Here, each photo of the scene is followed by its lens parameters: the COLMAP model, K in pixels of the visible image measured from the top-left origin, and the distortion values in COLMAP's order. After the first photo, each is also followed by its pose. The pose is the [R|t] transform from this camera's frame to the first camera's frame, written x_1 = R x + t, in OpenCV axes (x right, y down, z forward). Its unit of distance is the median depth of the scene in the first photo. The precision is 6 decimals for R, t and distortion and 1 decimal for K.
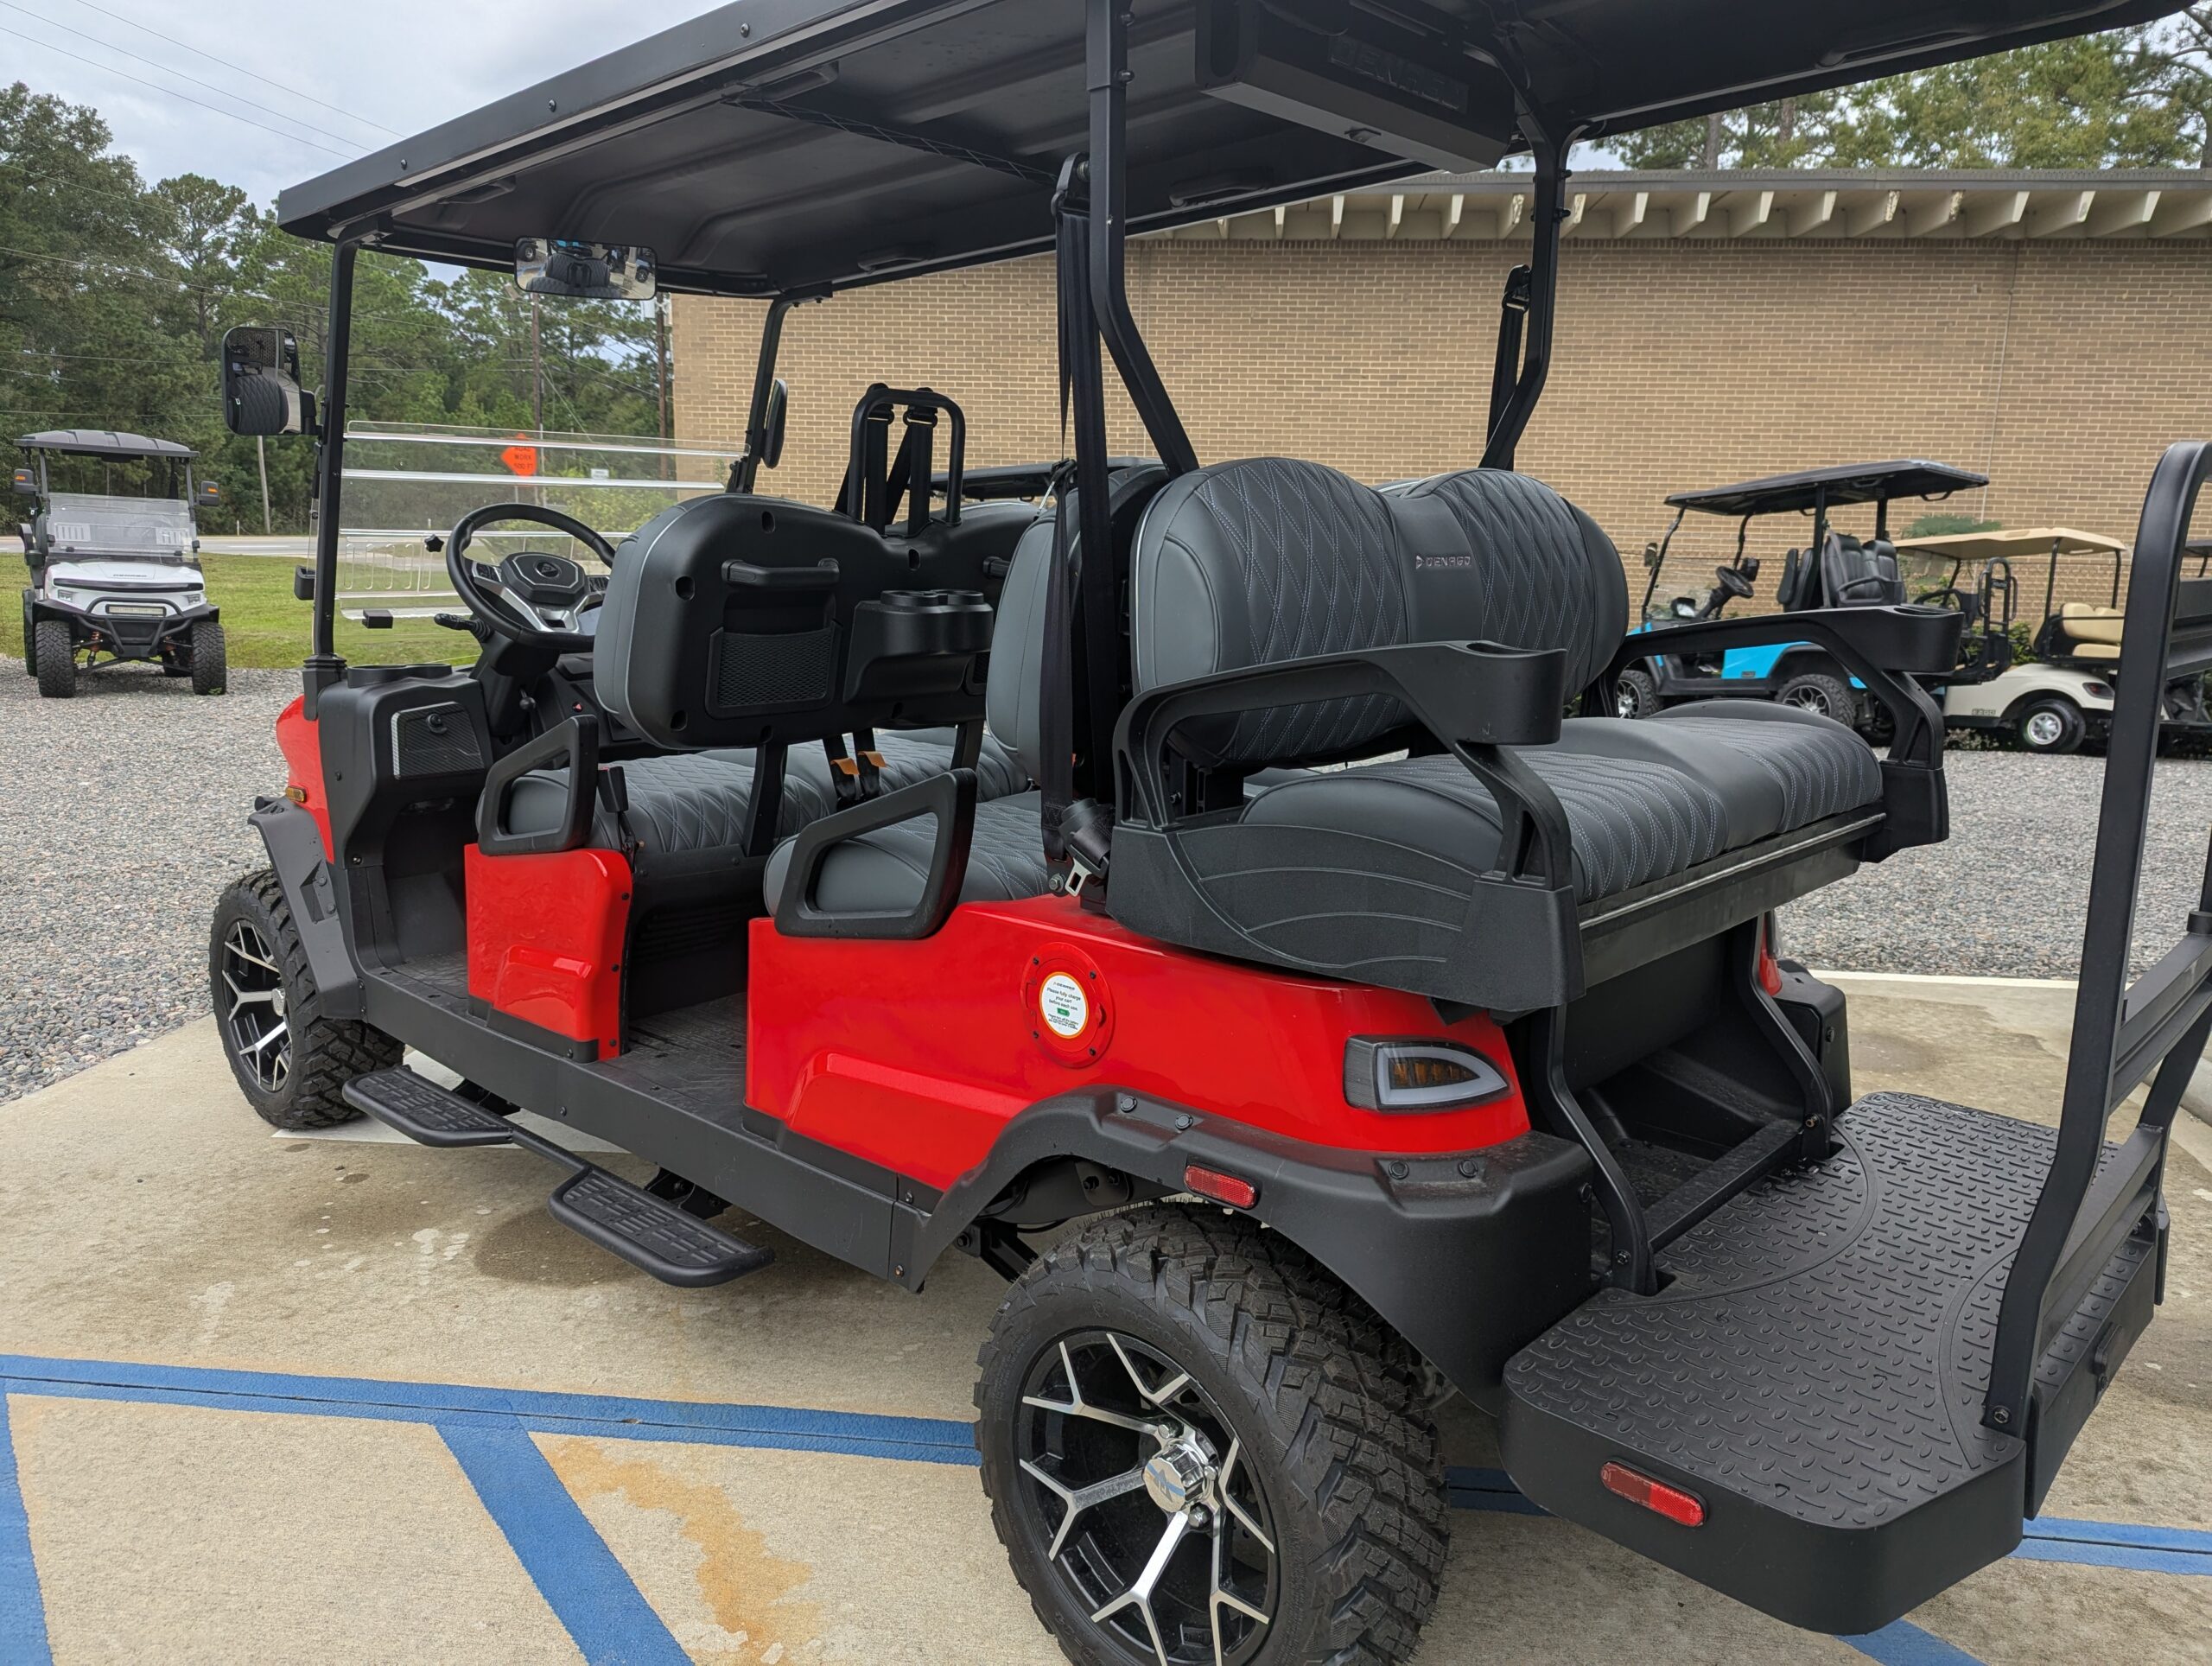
lens RADIAL K [[1555.6, 0, 1106.0], [0, 1555.6, 833.0], [0, 0, 1]] dist [0.045648, -0.034344]
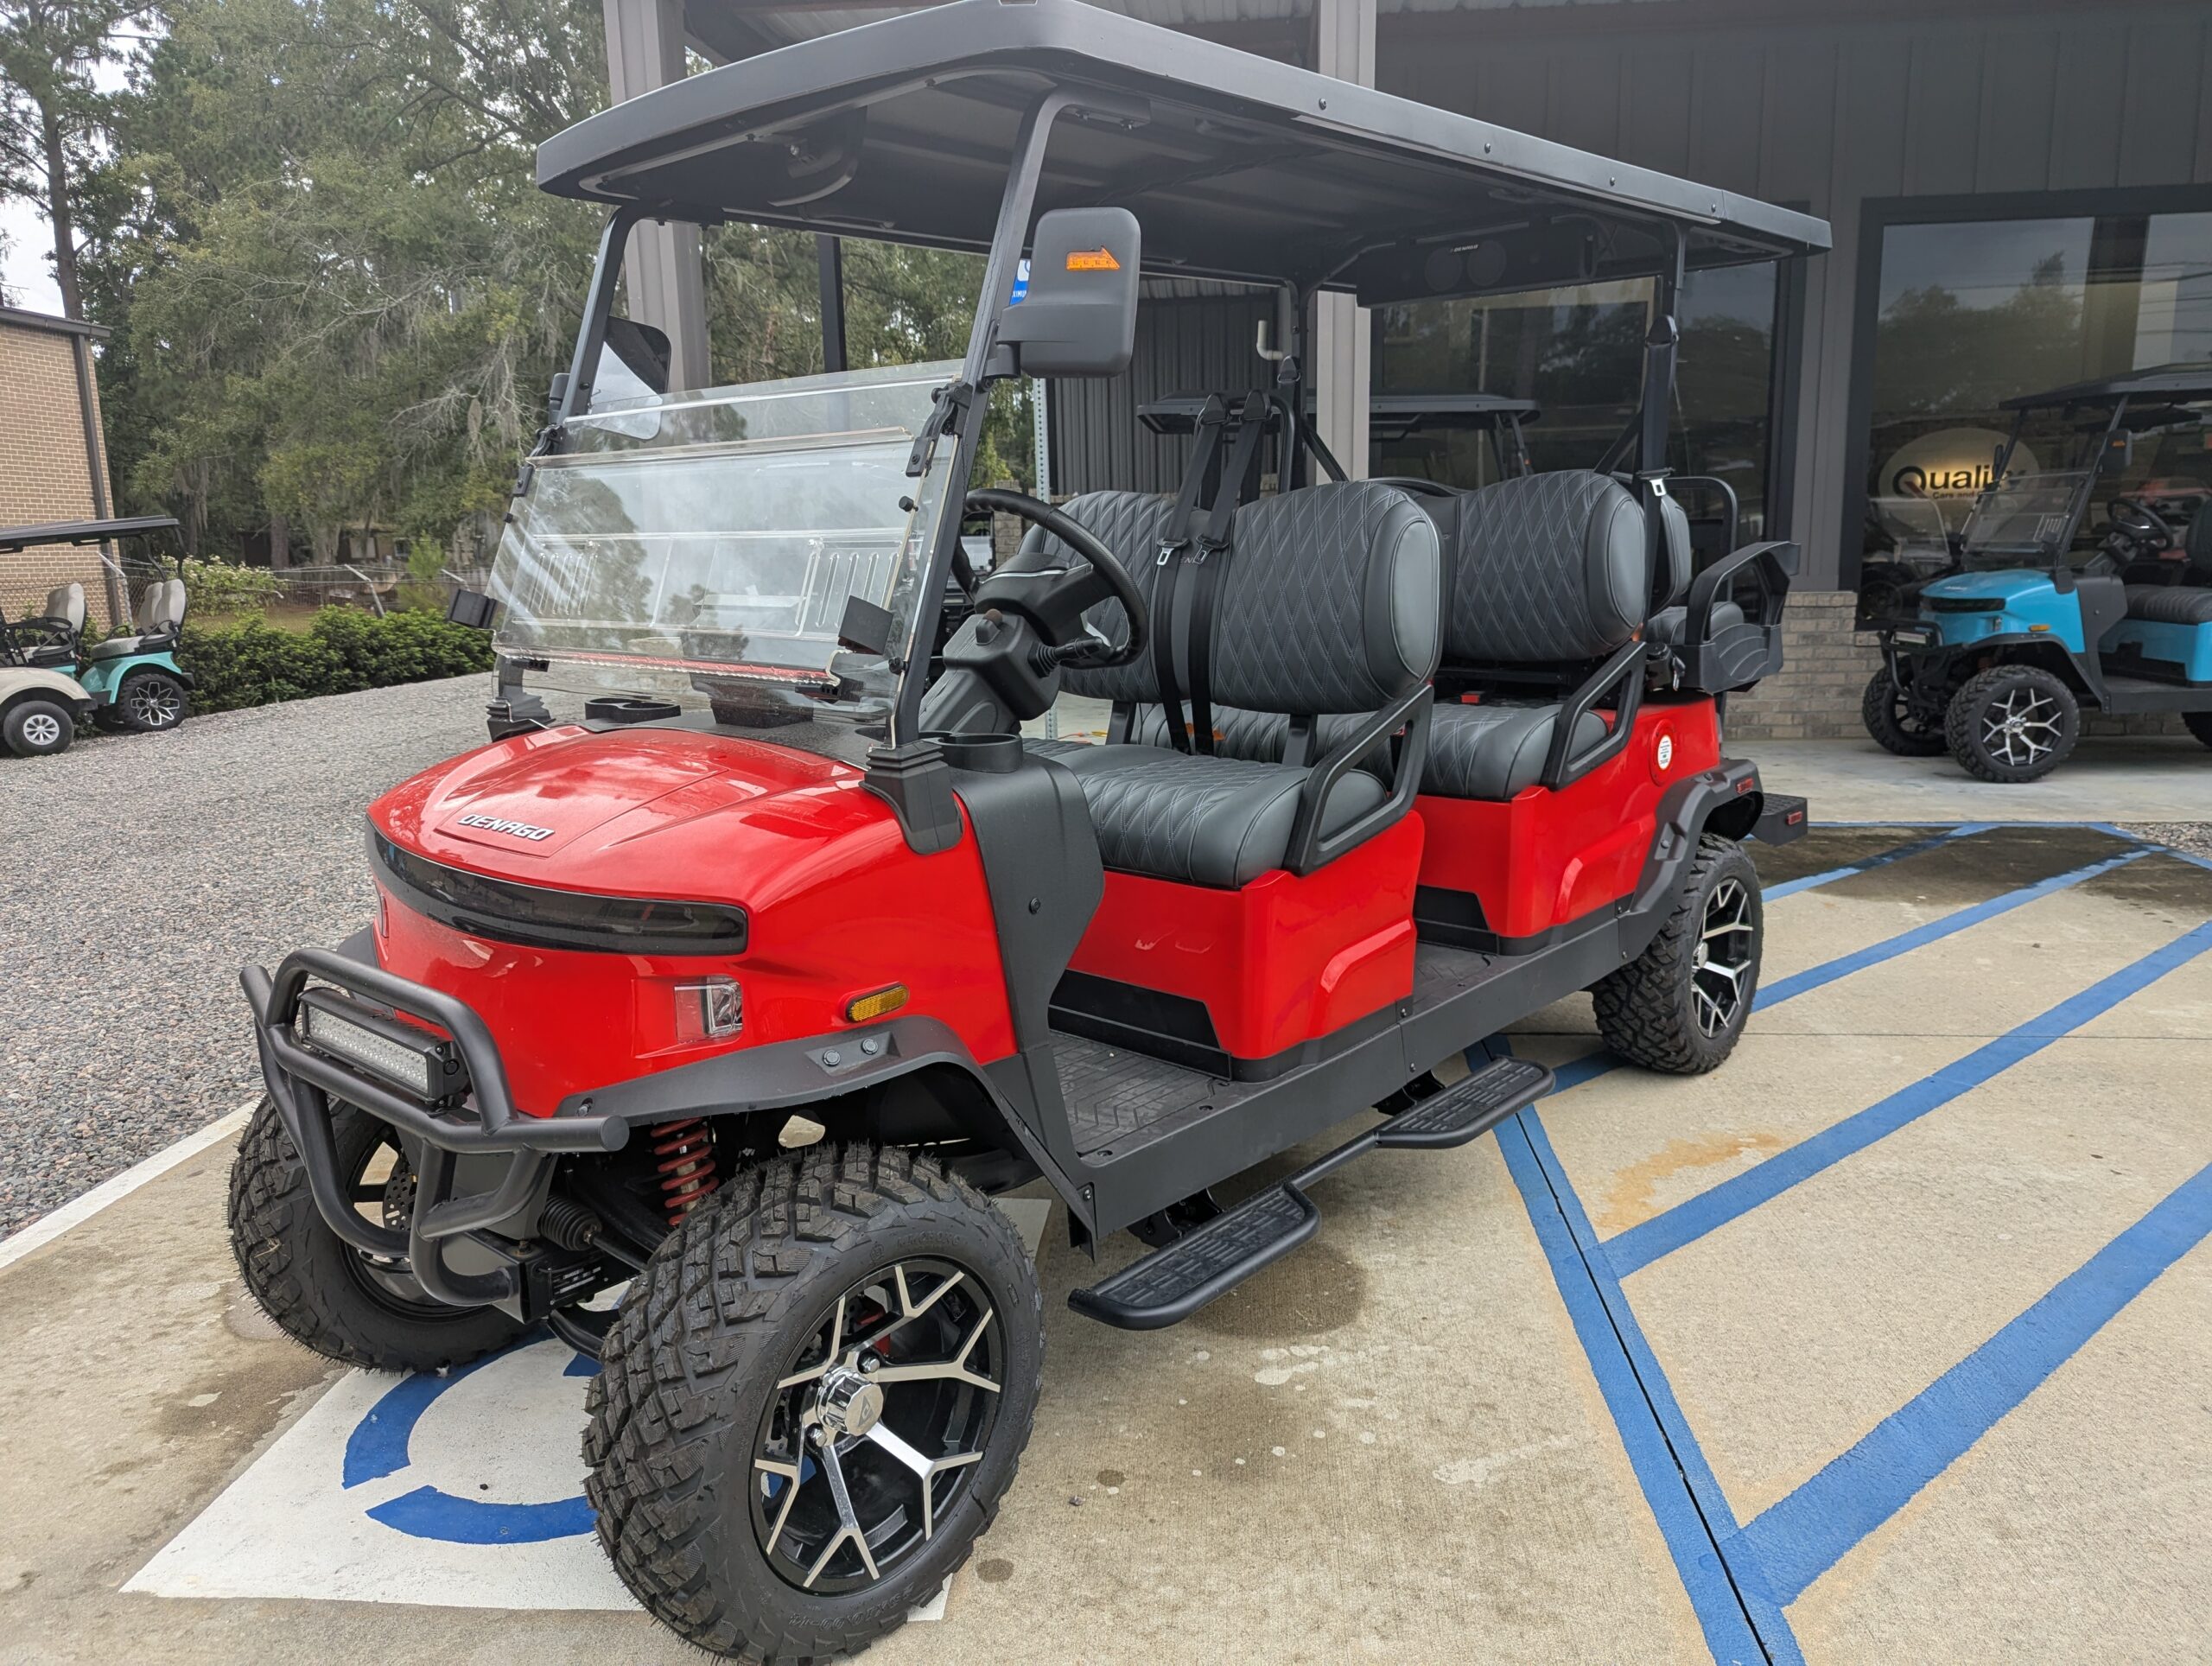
lens RADIAL K [[1557.6, 0, 1106.0], [0, 1557.6, 833.0], [0, 0, 1]] dist [0.057986, -0.039591]
pose [[-0.018847, -0.199450, 0.979727, -0.279729], [0.208670, 0.957537, 0.198947, -0.046881], [-0.977804, 0.208189, 0.023572, 0.238911]]
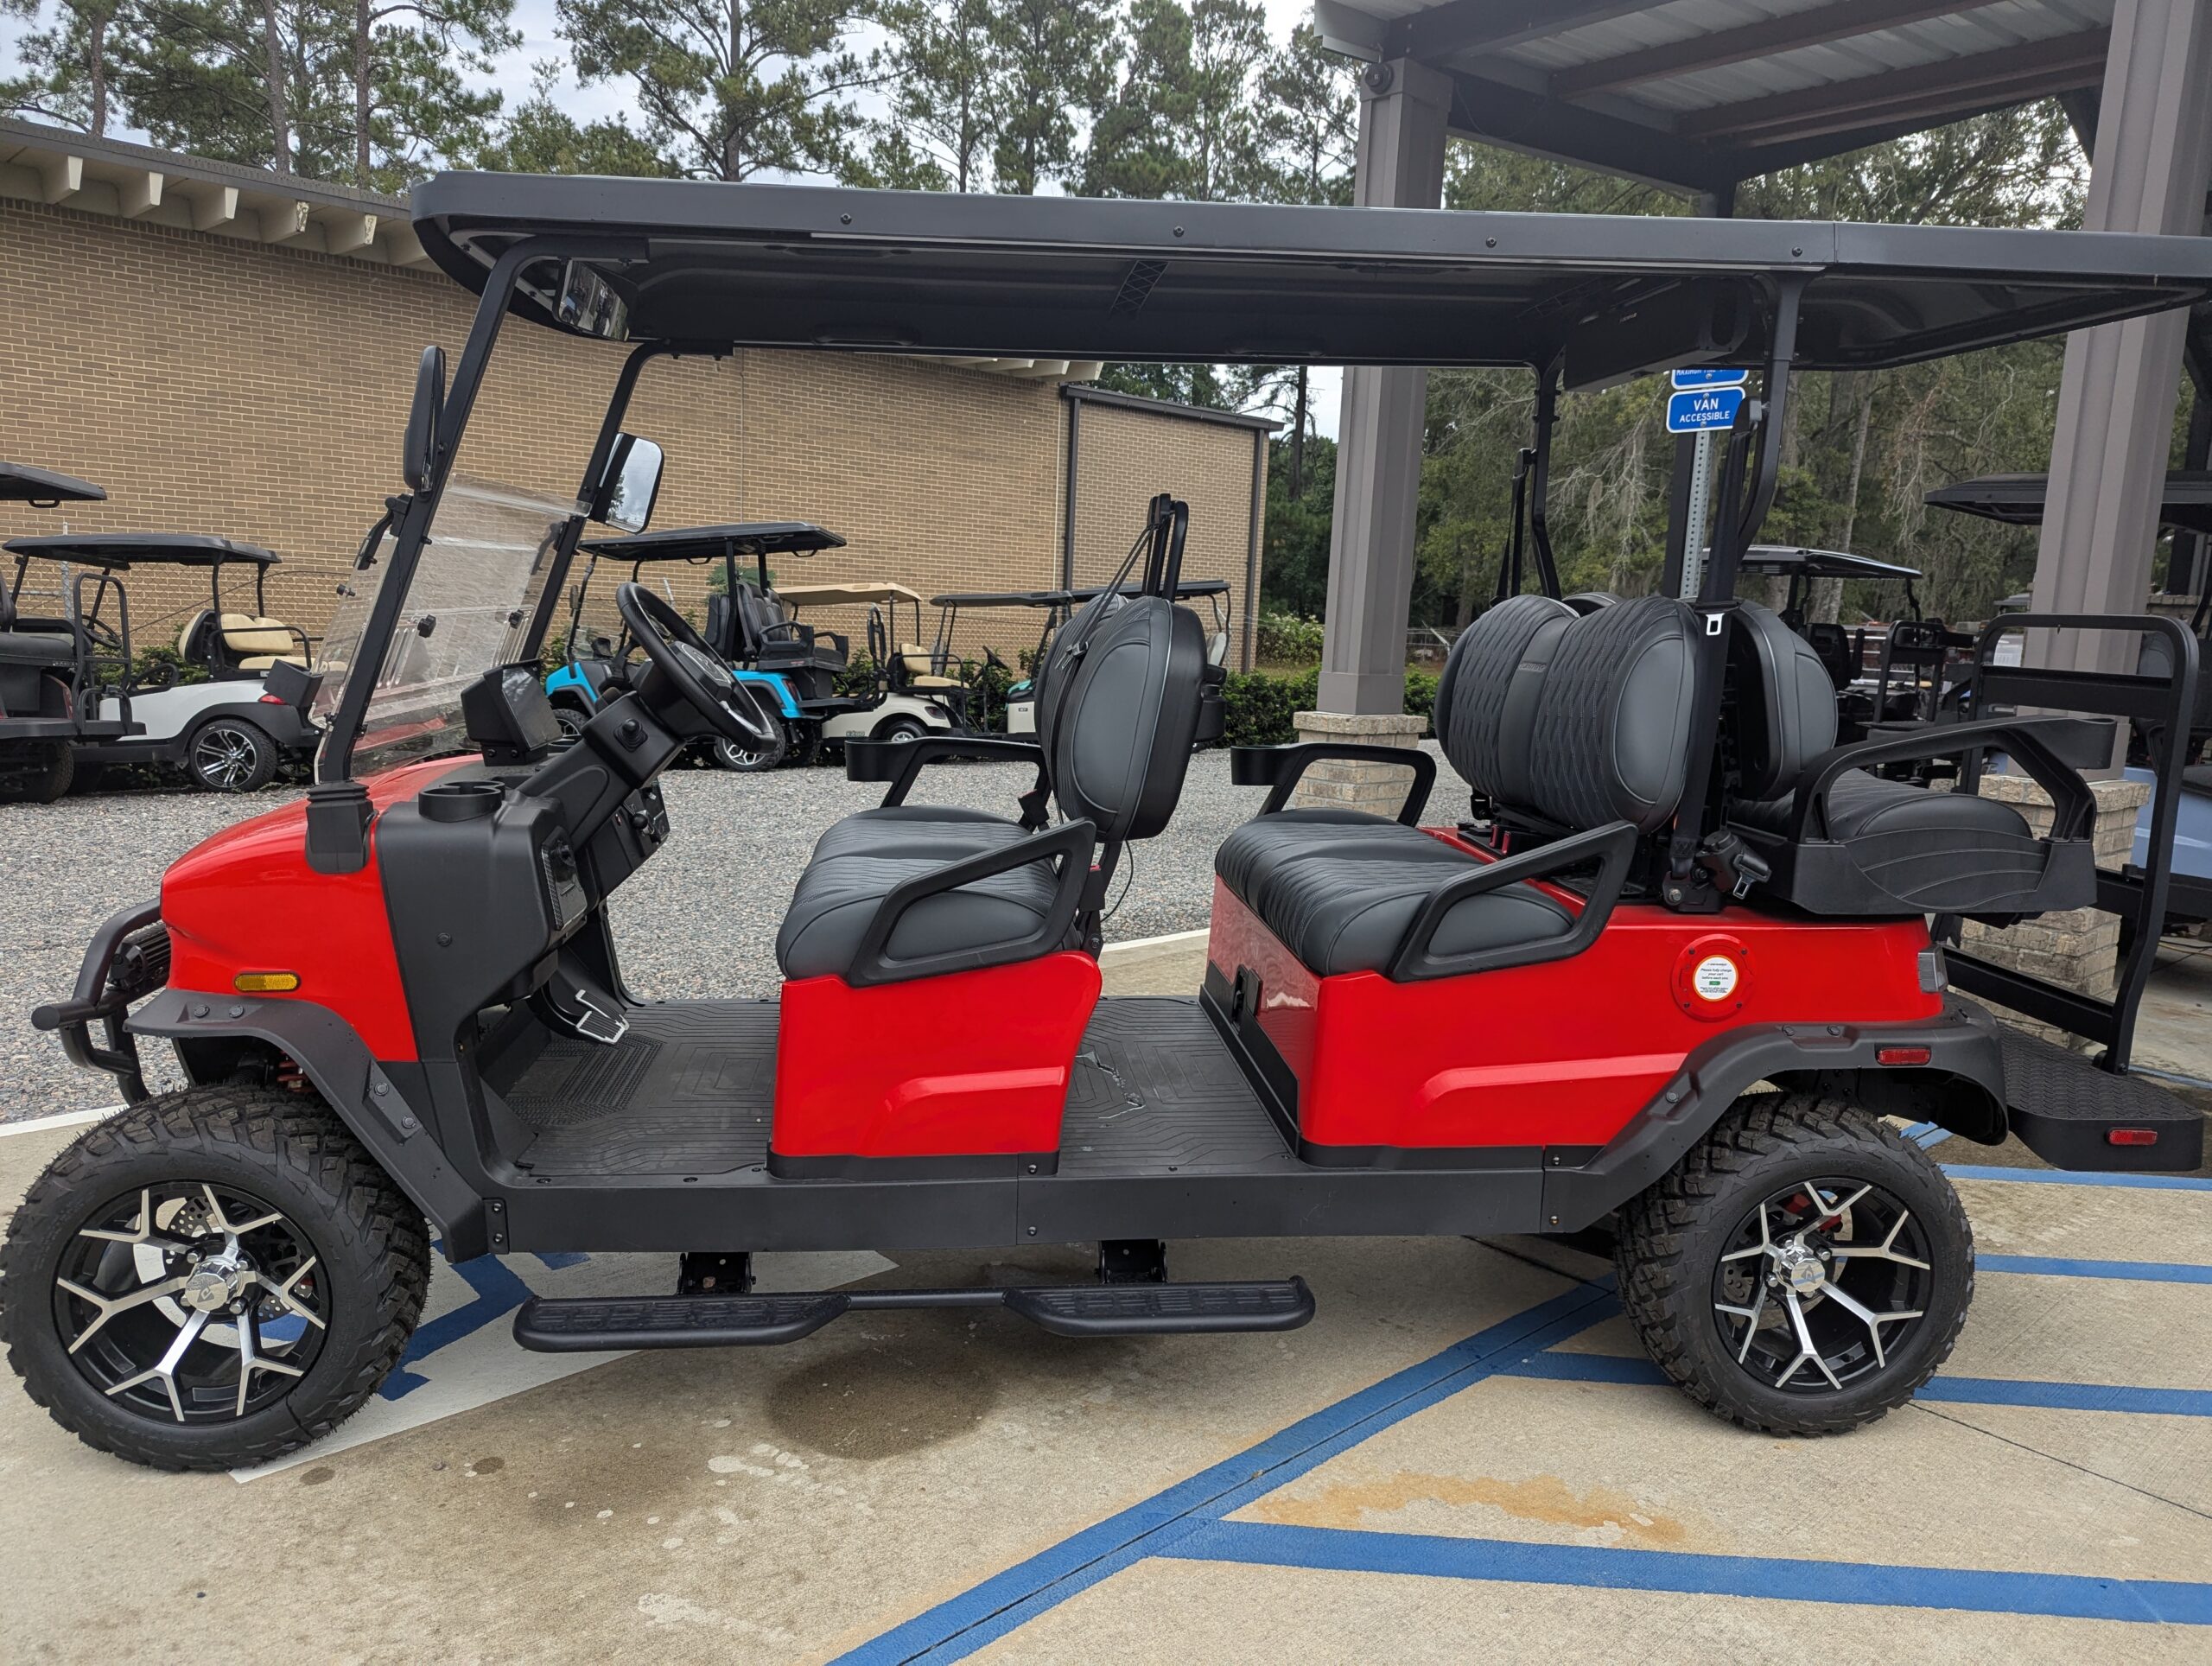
lens RADIAL K [[1557.6, 0, 1106.0], [0, 1557.6, 833.0], [0, 0, 1]] dist [0.057986, -0.039591]
pose [[0.658782, -0.101152, 0.745503, -0.210840], [0.114197, 0.992883, 0.033804, -0.019306], [-0.743616, 0.062865, 0.665645, 0.064837]]
